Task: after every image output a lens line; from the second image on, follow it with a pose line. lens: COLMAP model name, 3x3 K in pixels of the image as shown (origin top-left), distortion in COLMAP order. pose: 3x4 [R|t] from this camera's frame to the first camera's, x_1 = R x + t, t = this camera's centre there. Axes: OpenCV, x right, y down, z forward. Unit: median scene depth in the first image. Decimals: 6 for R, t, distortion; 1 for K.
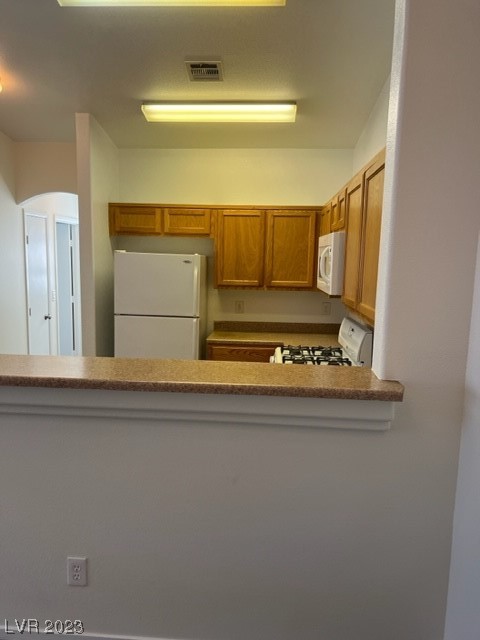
lens RADIAL K [[481.8, 0, 240.0], [0, 481.8, 320.0], [0, 0, 1]] dist [0.007919, -0.000294]
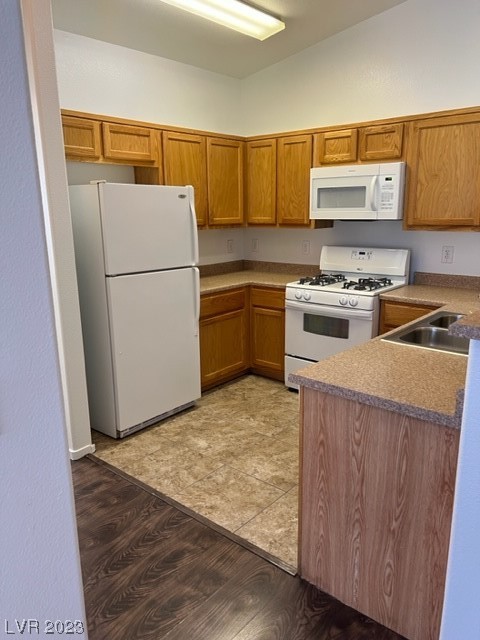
lens RADIAL K [[497.2, 0, 240.6], [0, 497.2, 330.9], [0, 0, 1]] dist [-0.006051, -0.002421]
pose [[0.586824, -0.220348, 0.779156, -0.680734], [0.131175, 0.975420, 0.177057, -0.034052], [-0.799019, -0.001695, 0.601304, 0.399726]]
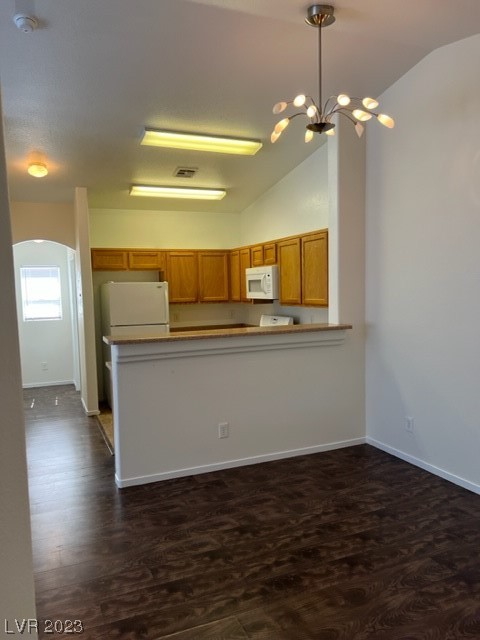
lens RADIAL K [[481.8, 0, 240.0], [0, 481.8, 320.0], [0, 0, 1]] dist [0.007919, -0.000294]
pose [[0.891117, -0.074520, 0.447613, -0.523822], [0.102125, 0.994052, -0.037819, 0.059413], [-0.442132, 0.079414, 0.893427, -0.415708]]
